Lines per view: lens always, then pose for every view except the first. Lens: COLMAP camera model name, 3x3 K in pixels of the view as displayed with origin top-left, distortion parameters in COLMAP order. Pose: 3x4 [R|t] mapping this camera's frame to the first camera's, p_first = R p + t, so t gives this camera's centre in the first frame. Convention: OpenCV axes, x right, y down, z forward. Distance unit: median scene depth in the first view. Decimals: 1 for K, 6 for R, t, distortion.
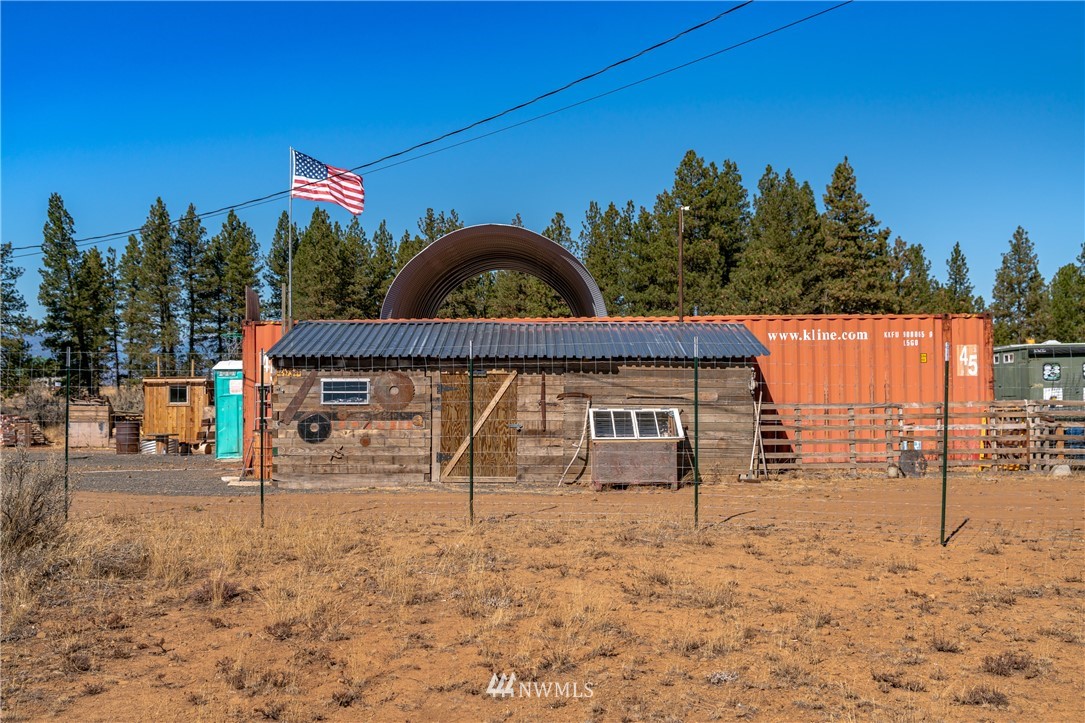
lens RADIAL K [[1237.6, 0, 542.2], [0, 1237.6, 359.1], [0, 0, 1]] dist [0.014654, 0.000000]
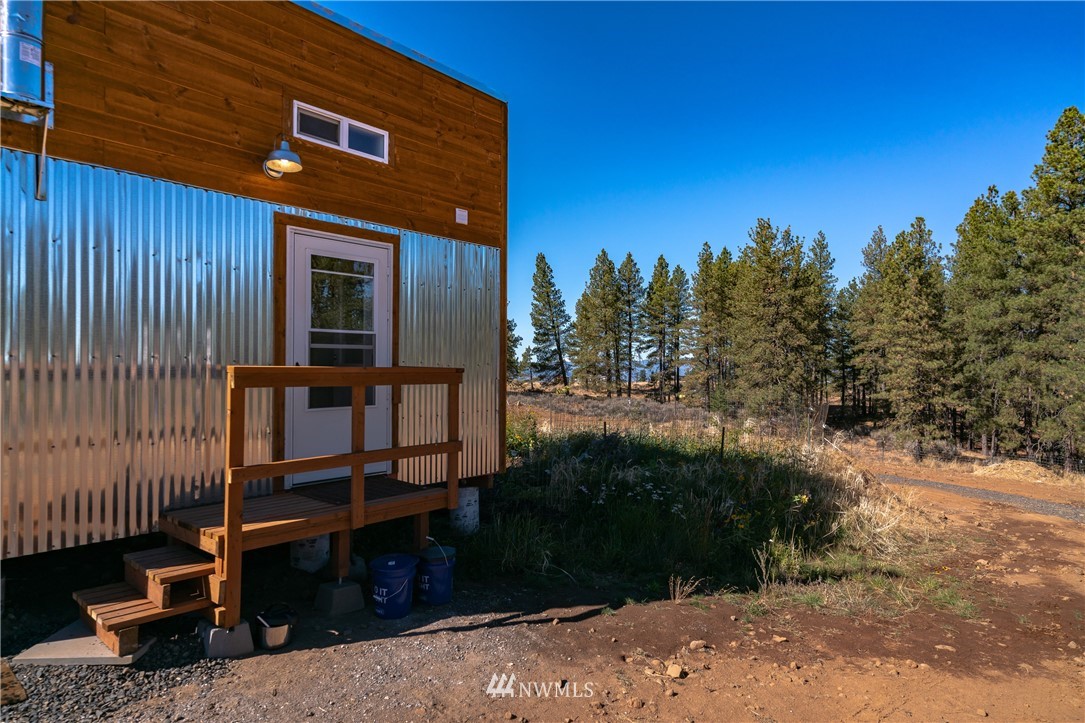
lens RADIAL K [[634.4, 0, 544.1], [0, 634.4, 363.6], [0, 0, 1]] dist [-0.003445, 0.007351]
pose [[0.798370, -0.005631, -0.602140, 0.091874], [-0.003238, 0.999902, -0.013643, 0.015323], [0.602158, 0.012842, 0.798274, 0.427772]]
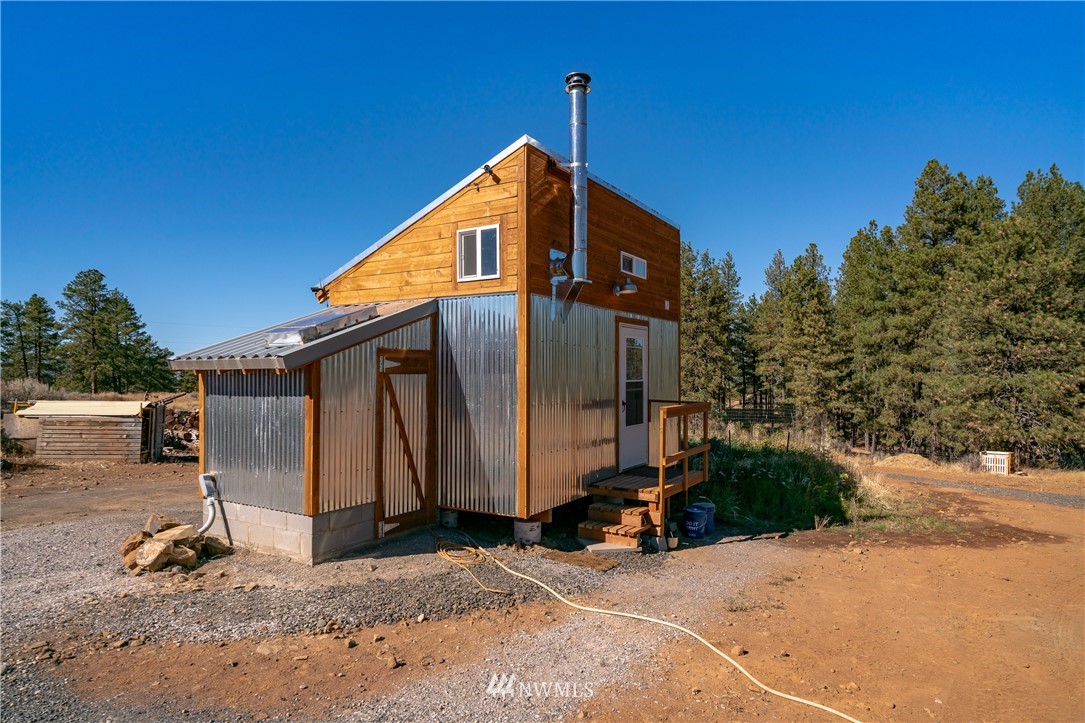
lens RADIAL K [[634.4, 0, 544.4], [0, 634.4, 364.0], [0, 0, 1]] dist [-0.003445, 0.007351]
pose [[0.882341, -0.012338, -0.470450, 0.079888], [0.002212, 0.999754, -0.022072, 0.012054], [0.470606, 0.018434, 0.882151, 0.381179]]
